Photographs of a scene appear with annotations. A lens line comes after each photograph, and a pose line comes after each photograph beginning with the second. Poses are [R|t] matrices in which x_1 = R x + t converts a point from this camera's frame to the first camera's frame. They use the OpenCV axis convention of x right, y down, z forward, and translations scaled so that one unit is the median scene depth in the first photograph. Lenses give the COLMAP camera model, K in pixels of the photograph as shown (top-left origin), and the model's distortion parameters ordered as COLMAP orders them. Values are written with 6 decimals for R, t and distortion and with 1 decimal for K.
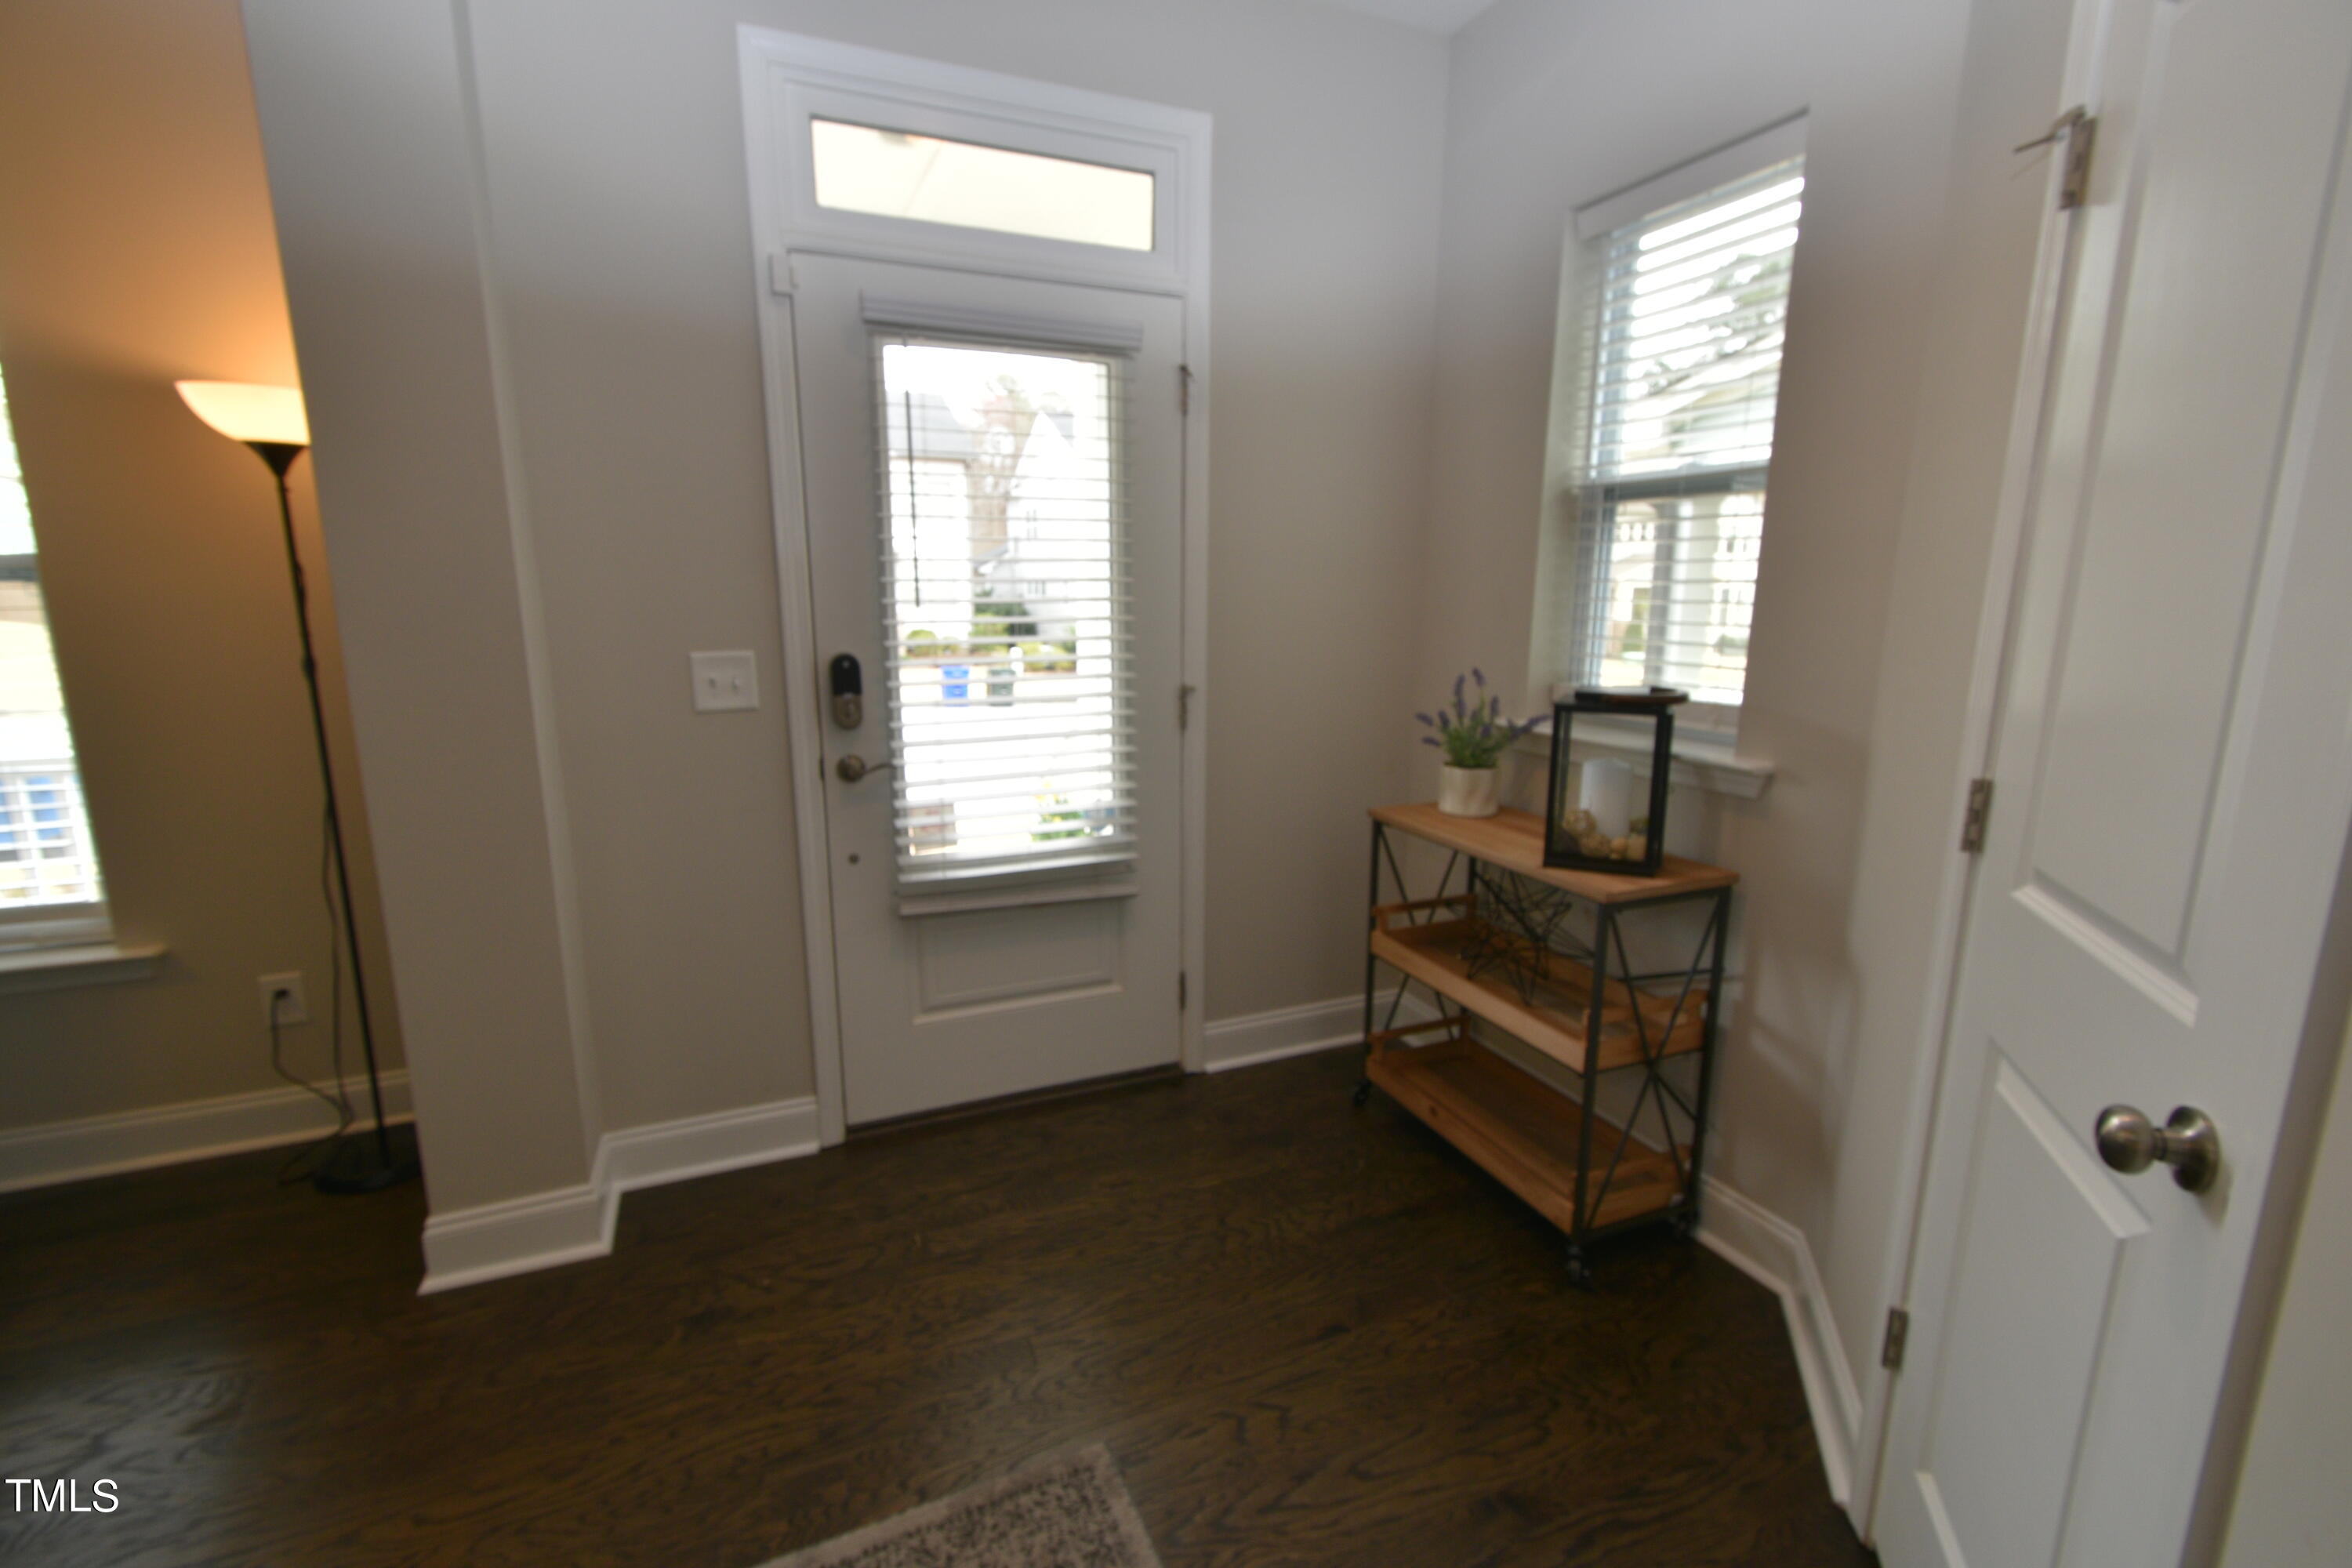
lens RADIAL K [[1033.0, 0, 1176.2], [0, 1033.0, 786.6], [0, 0, 1]] dist [0.008382, -0.004224]
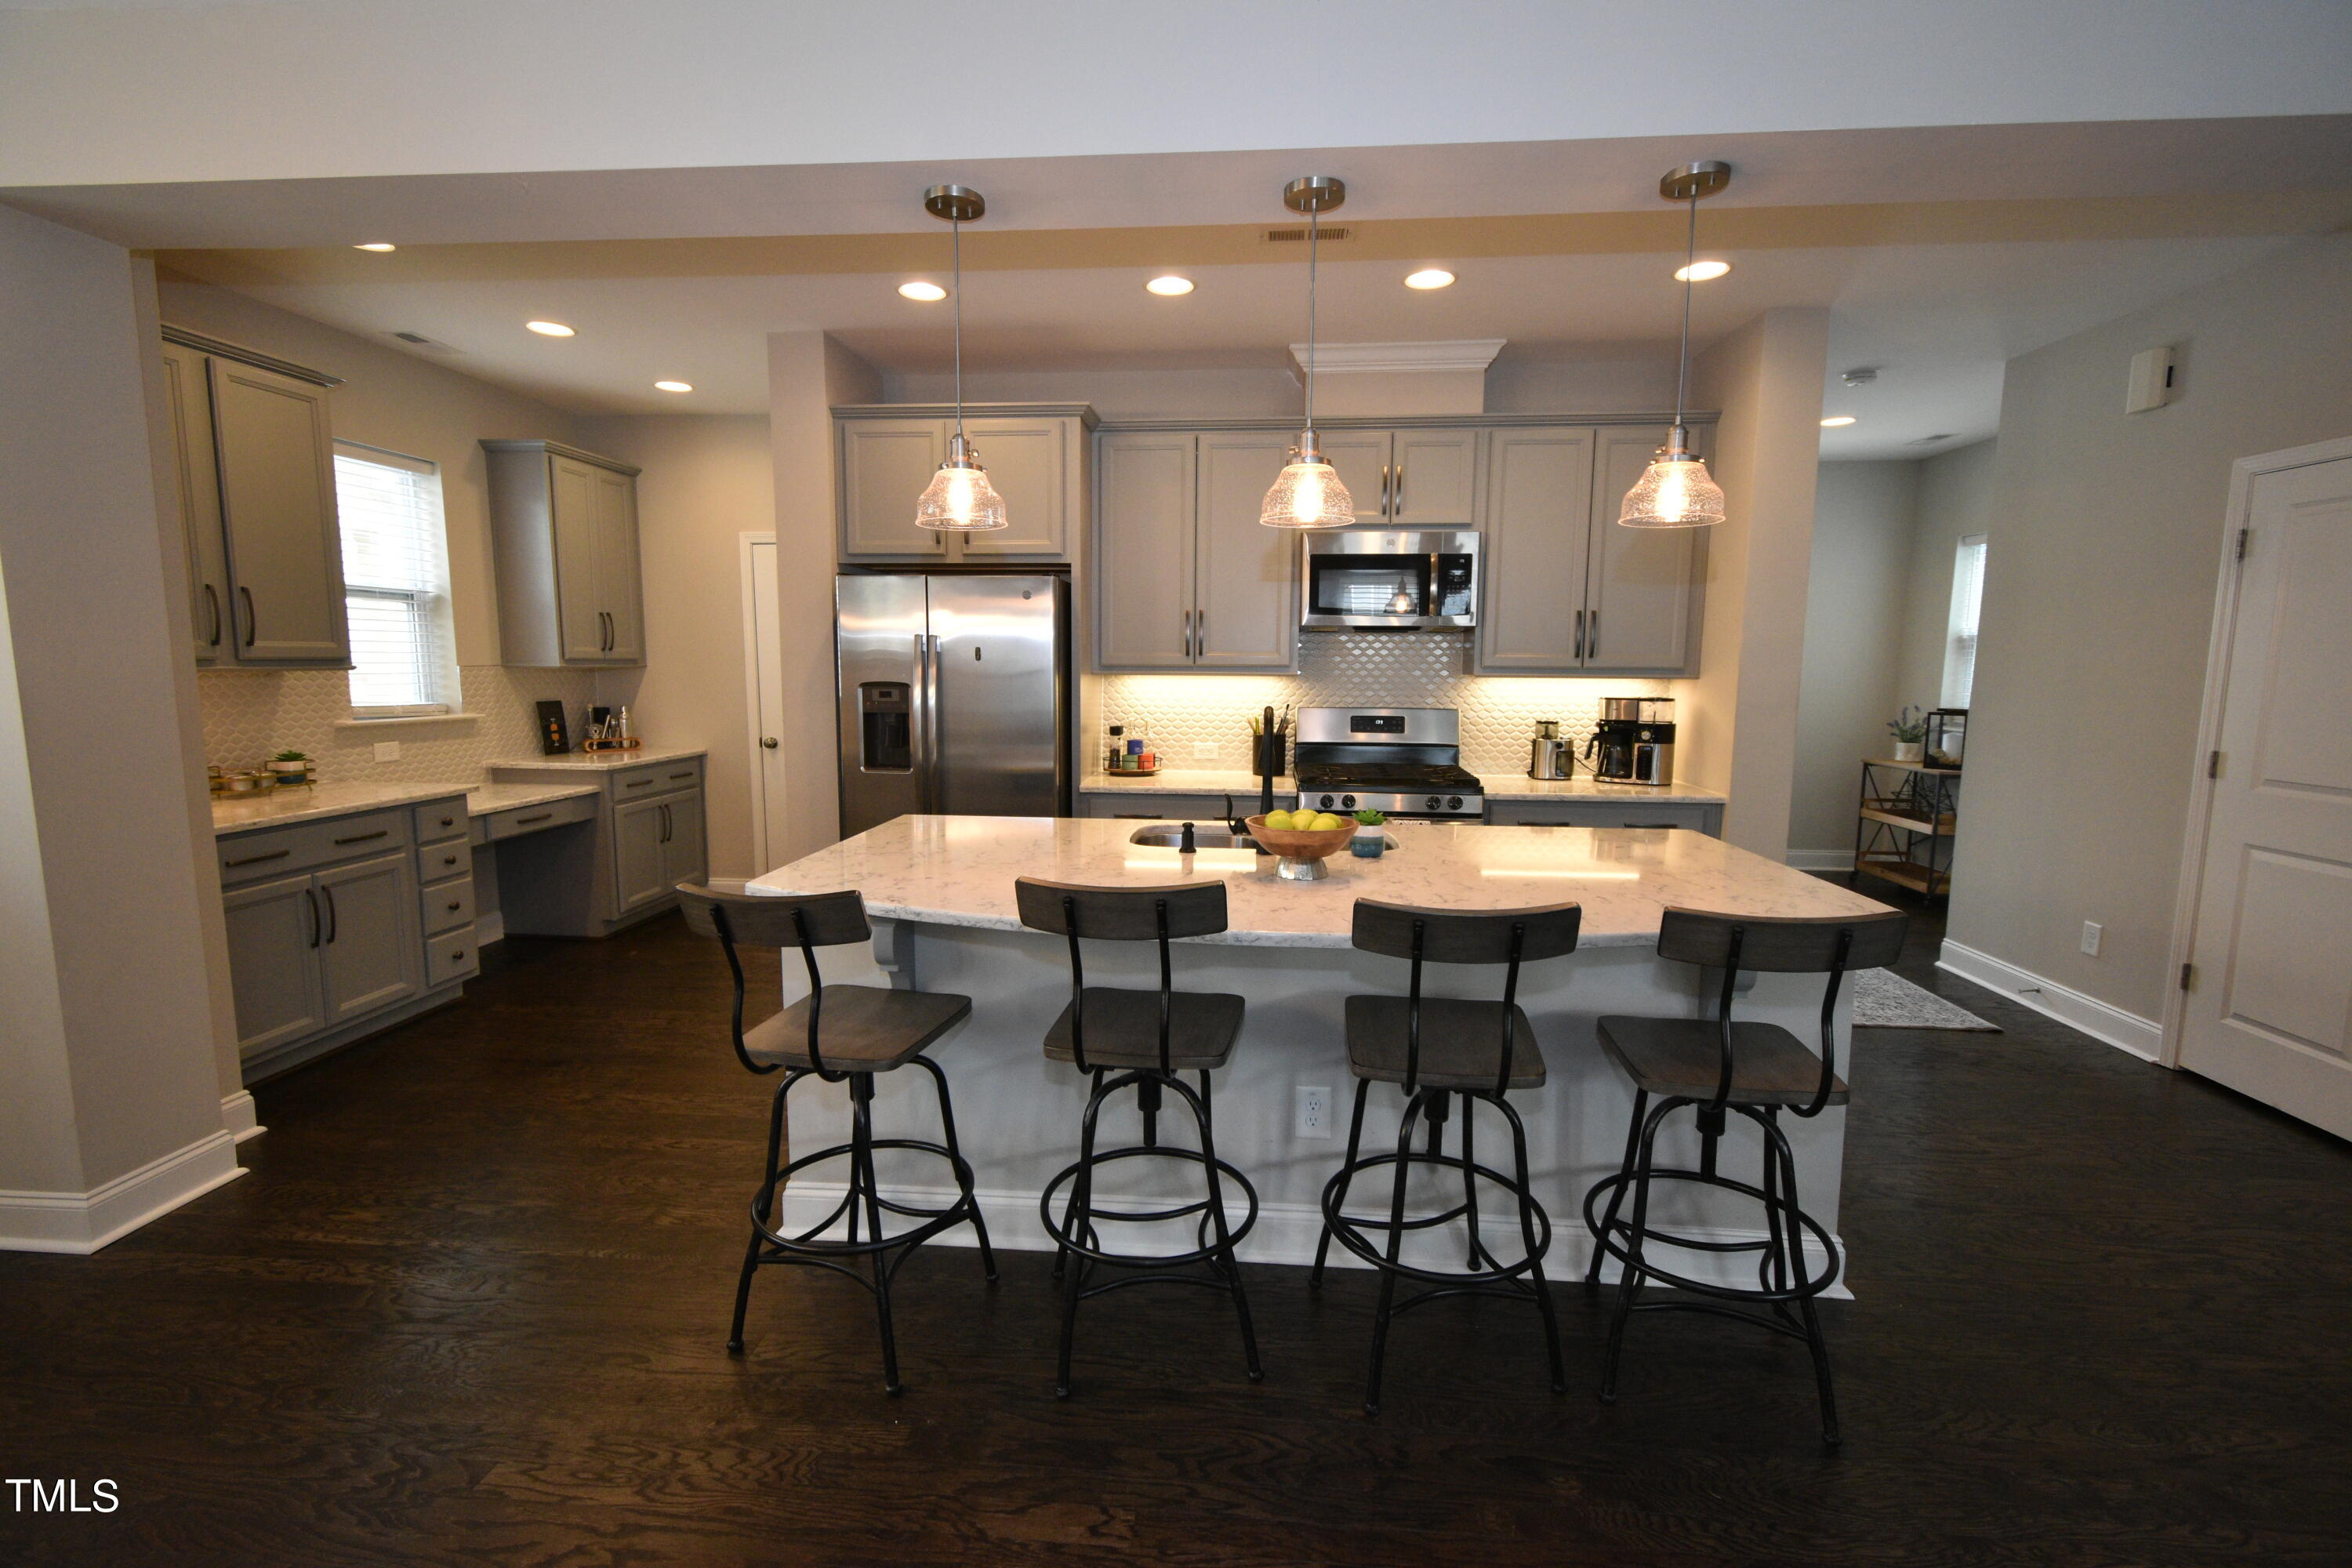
lens RADIAL K [[1033.0, 0, 1172.9], [0, 1033.0, 786.2], [0, 0, 1]] dist [0.008382, -0.004224]
pose [[0.876816, 0.057971, -0.477318, -0.085494], [-0.095242, 0.993976, -0.054236, 0.405127], [0.471299, 0.093016, 0.877055, -2.122460]]
